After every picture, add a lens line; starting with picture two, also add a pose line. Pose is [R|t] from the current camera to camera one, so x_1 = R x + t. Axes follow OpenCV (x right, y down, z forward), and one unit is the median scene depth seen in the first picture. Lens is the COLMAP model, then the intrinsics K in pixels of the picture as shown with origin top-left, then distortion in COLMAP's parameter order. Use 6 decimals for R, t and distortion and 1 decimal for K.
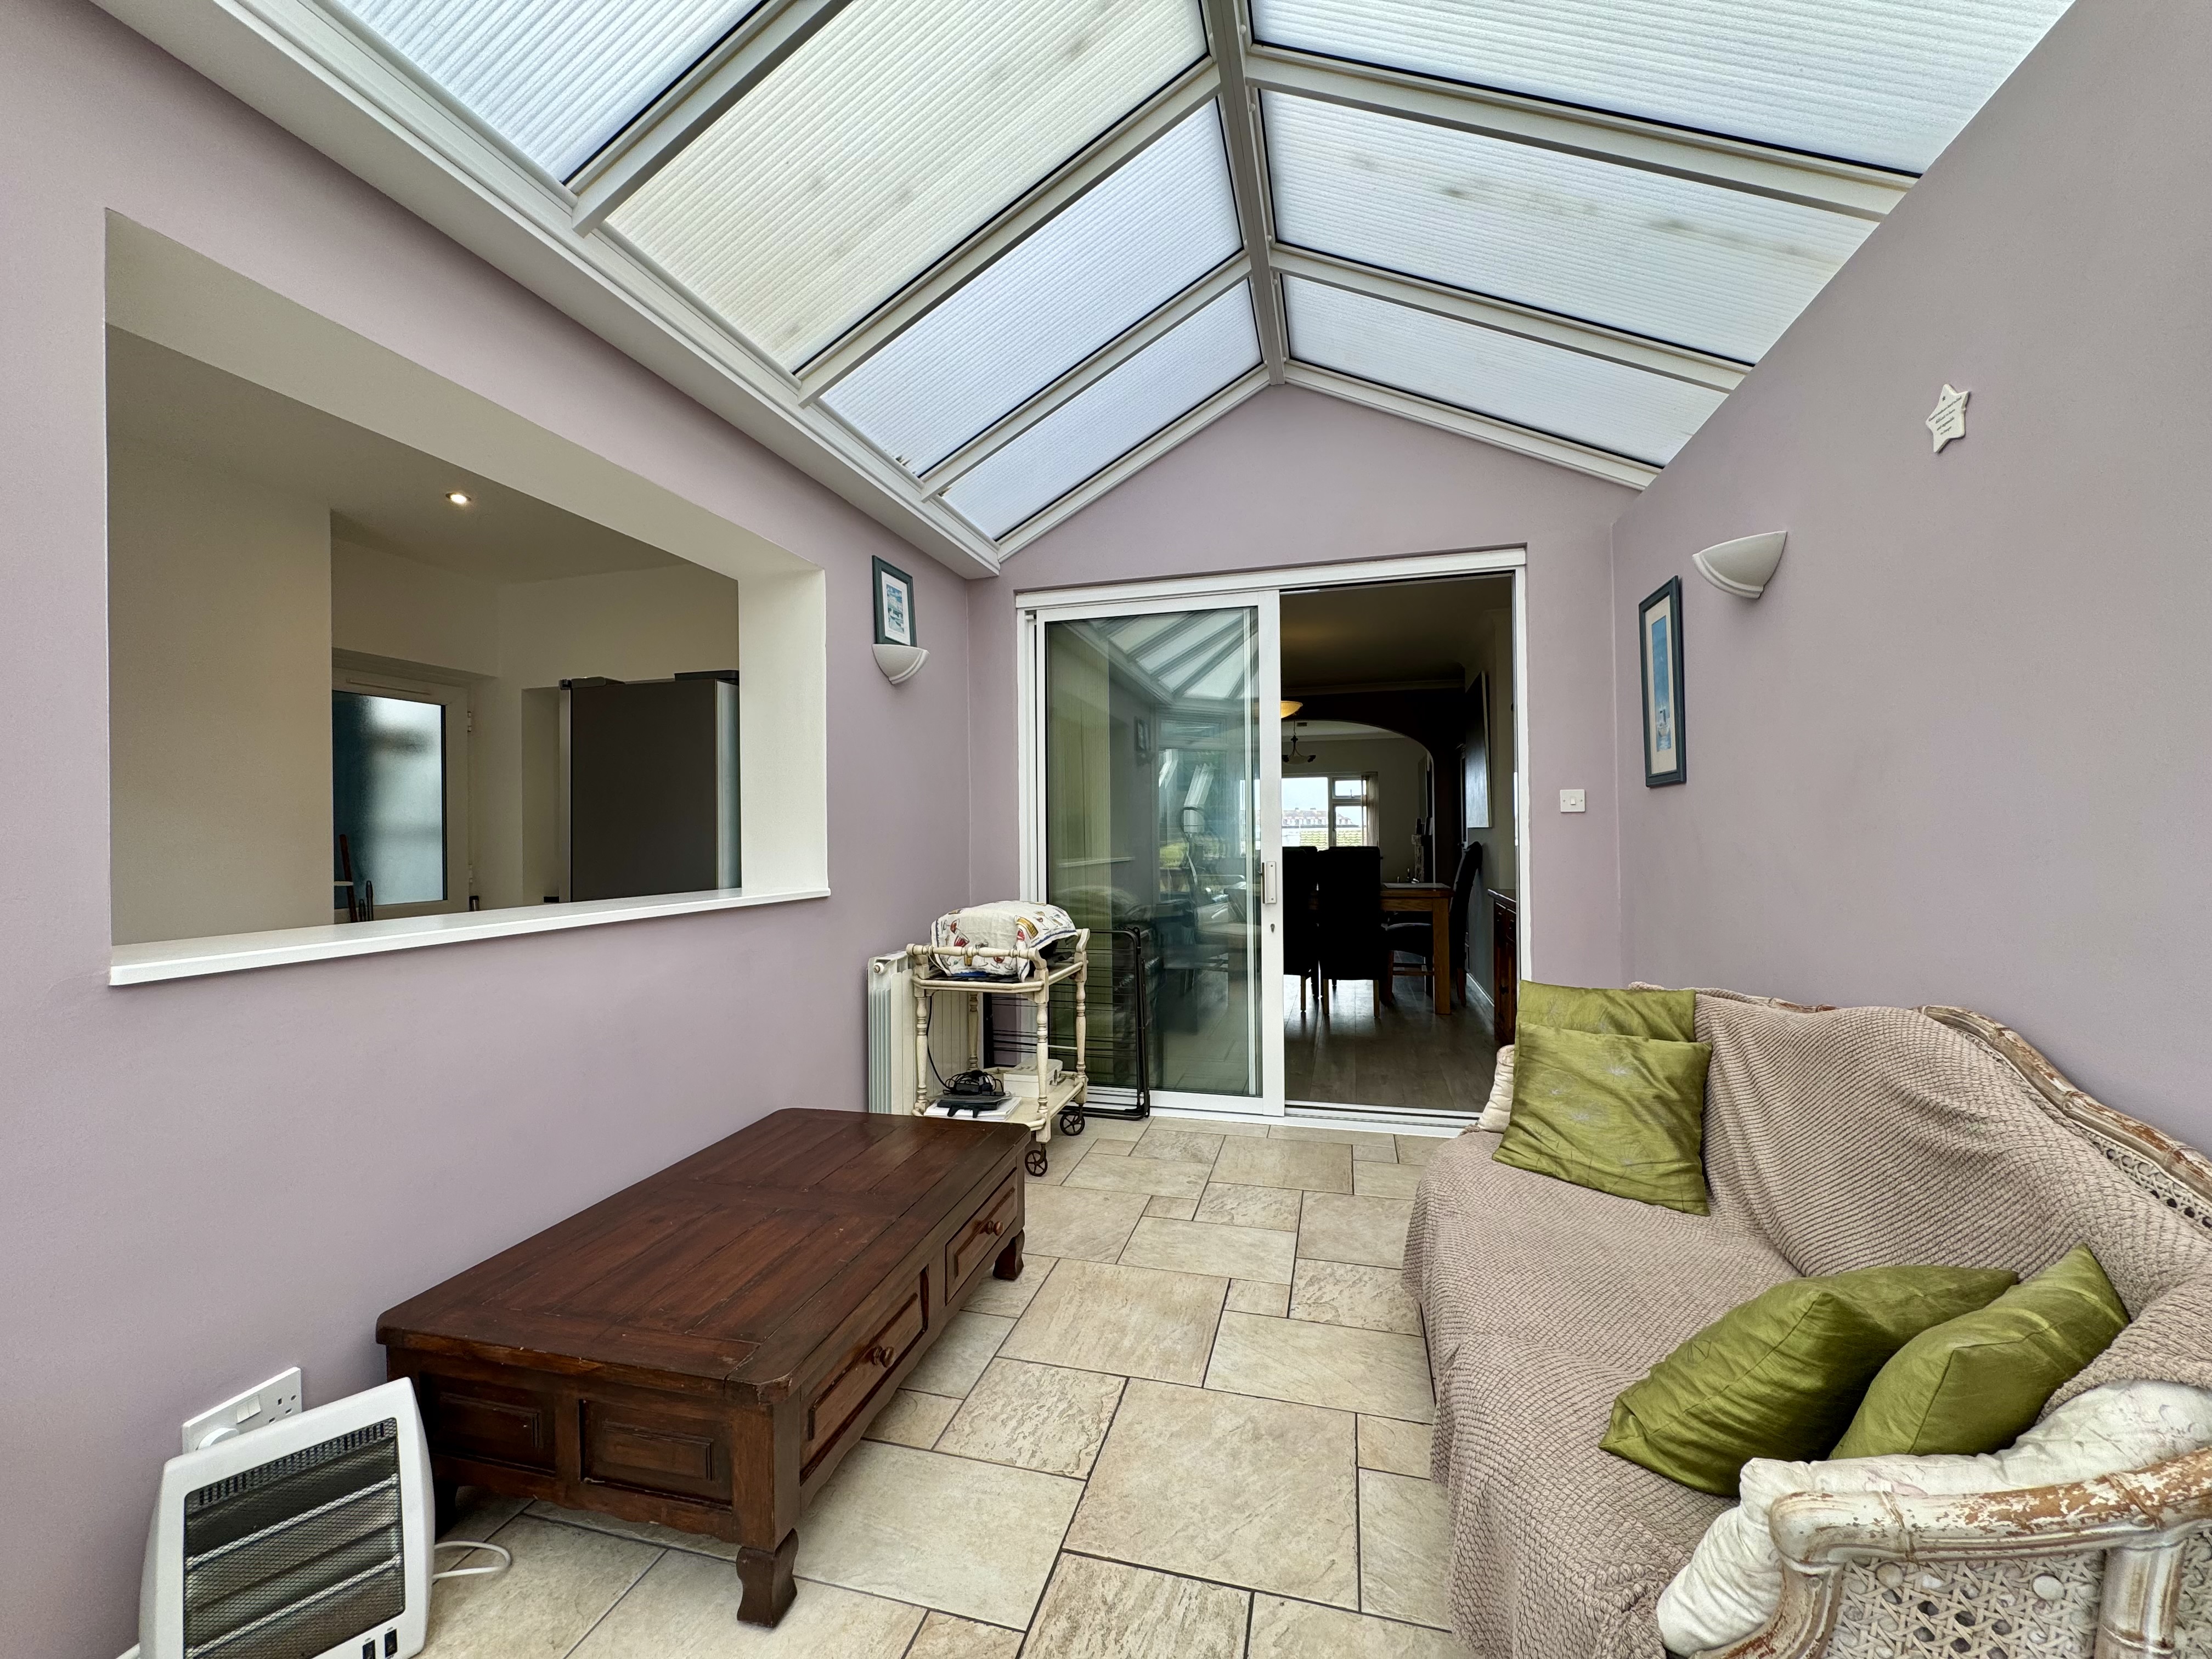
lens RADIAL K [[881.1, 0, 1111.8], [0, 881.1, 832.1], [0, 0, 1]] dist [-0.001128, -0.000083]
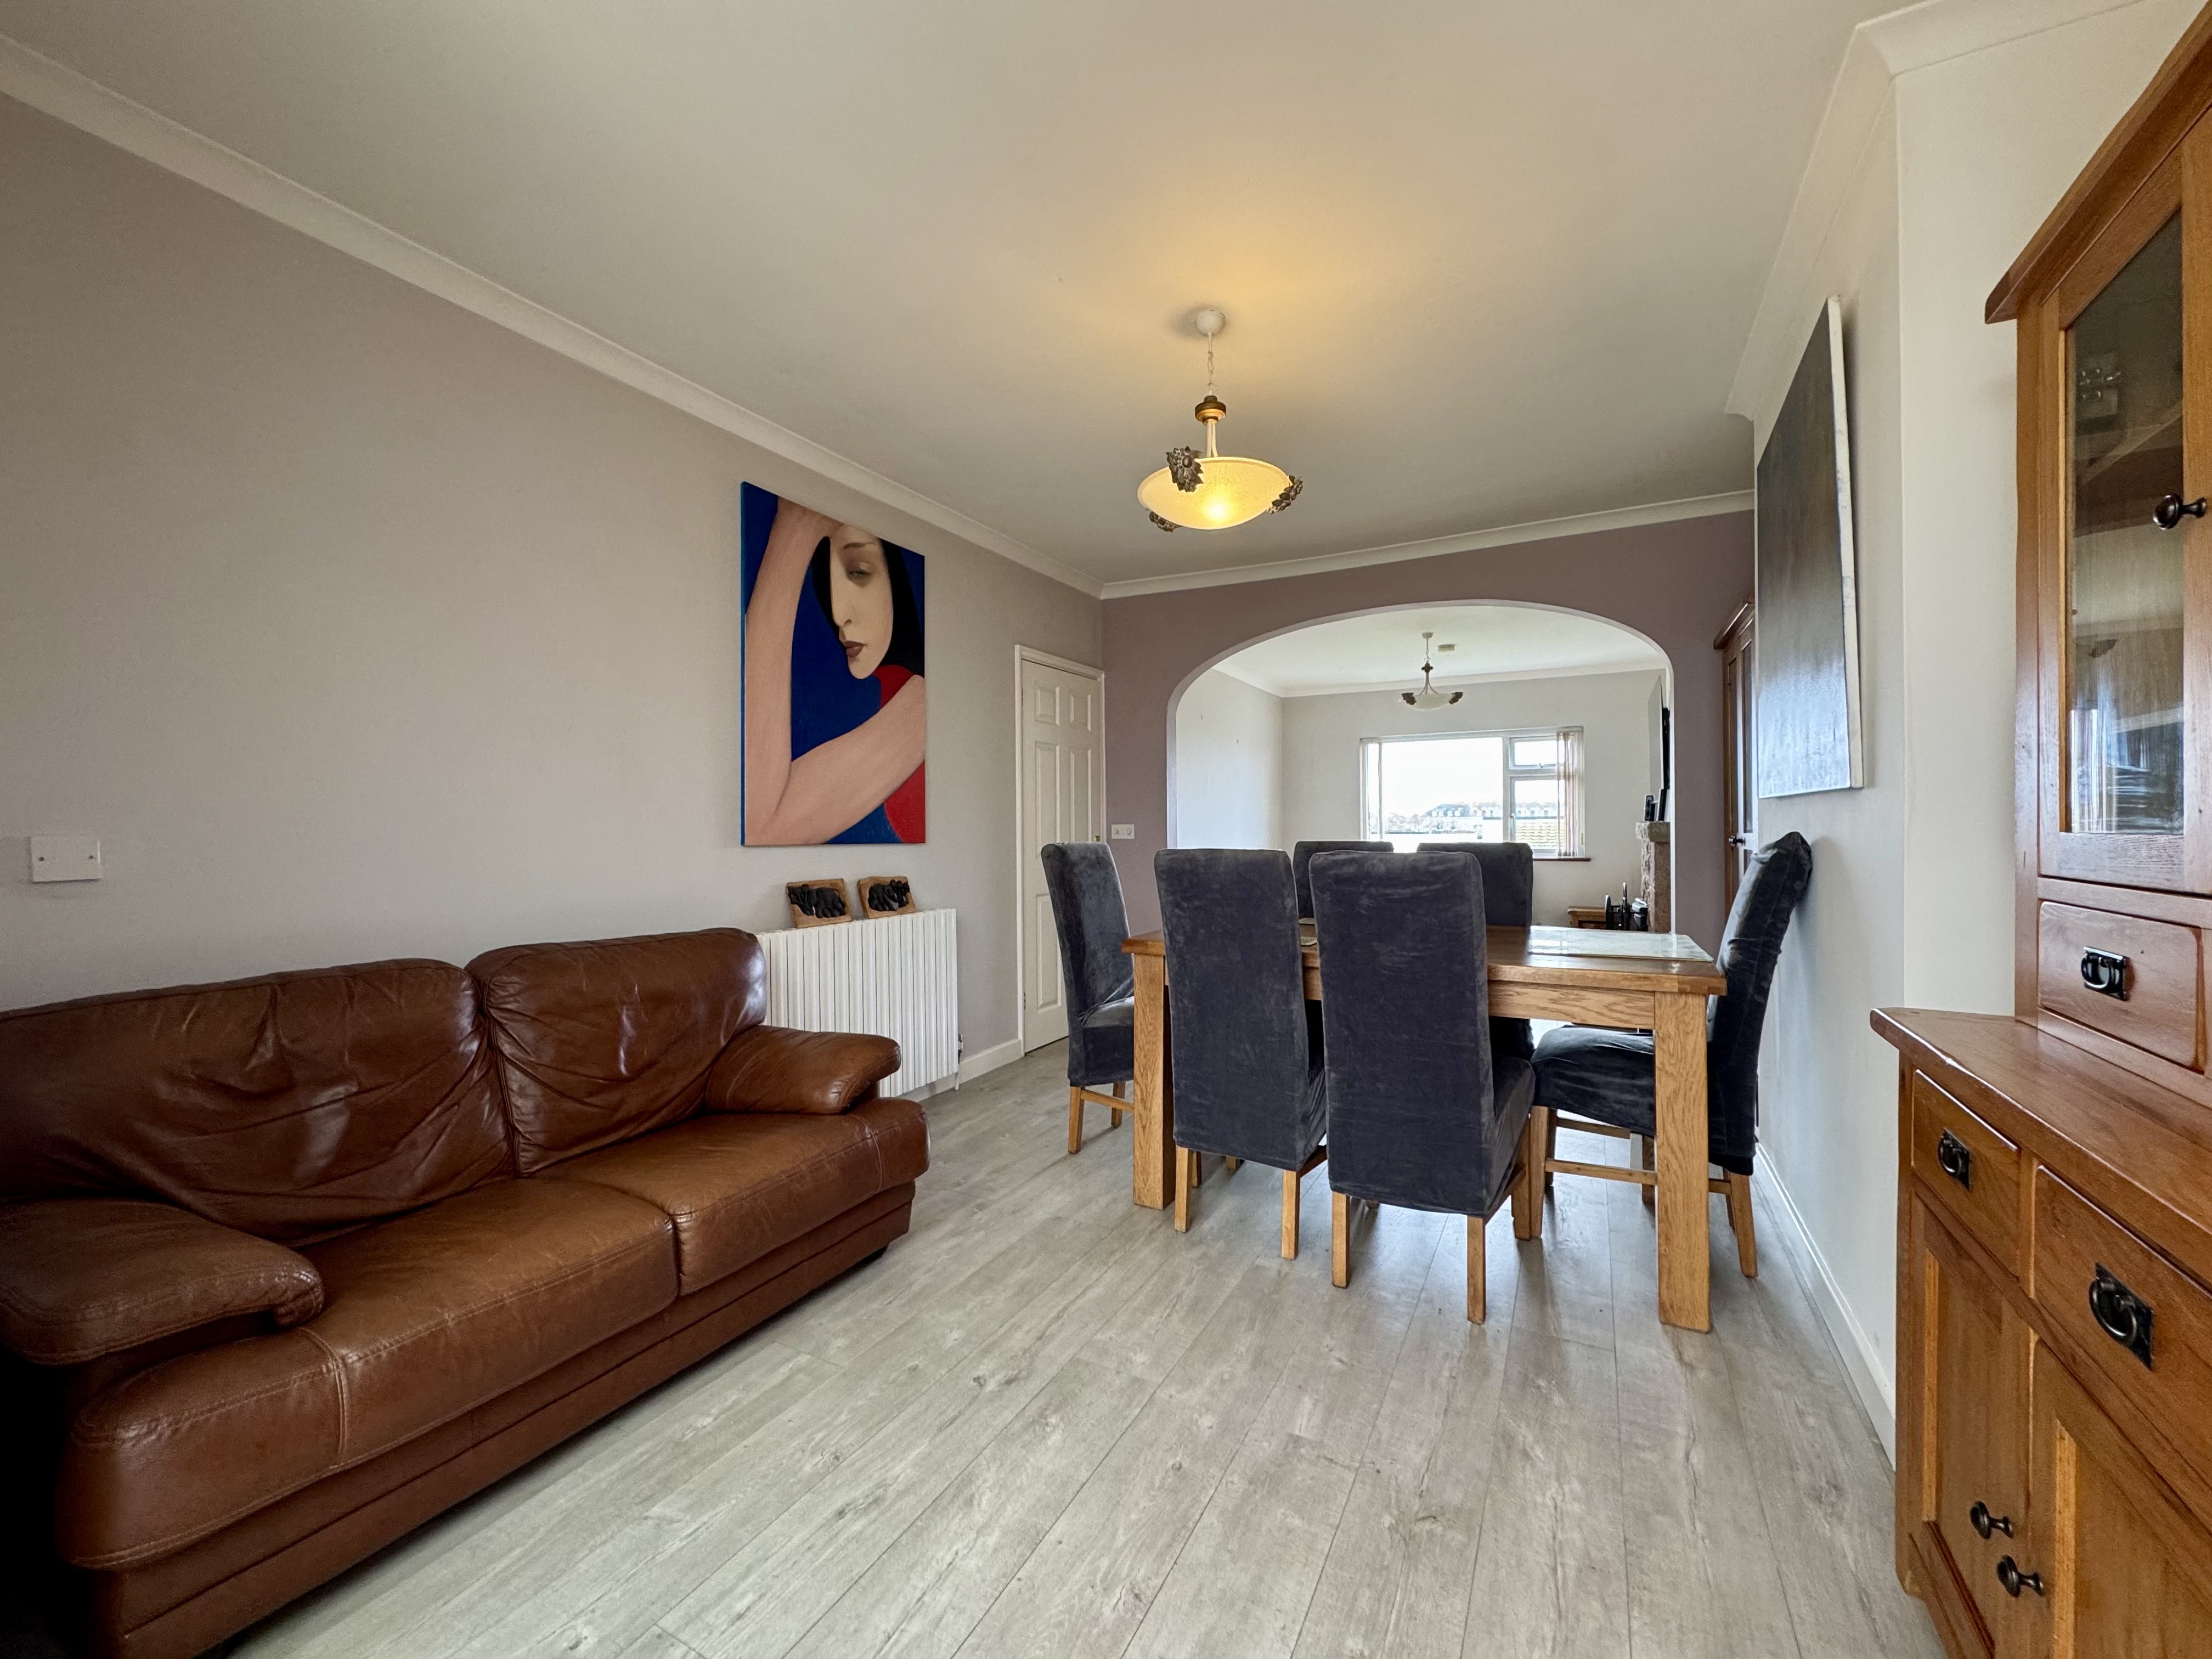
lens RADIAL K [[881.1, 0, 1111.8], [0, 881.1, 832.1], [0, 0, 1]] dist [-0.001128, -0.000083]
pose [[0.973667, -0.001395, -0.227970, 0.133277], [0.003519, 0.999954, 0.008911, 0.003165], [0.227947, -0.009478, 0.973627, 0.346800]]
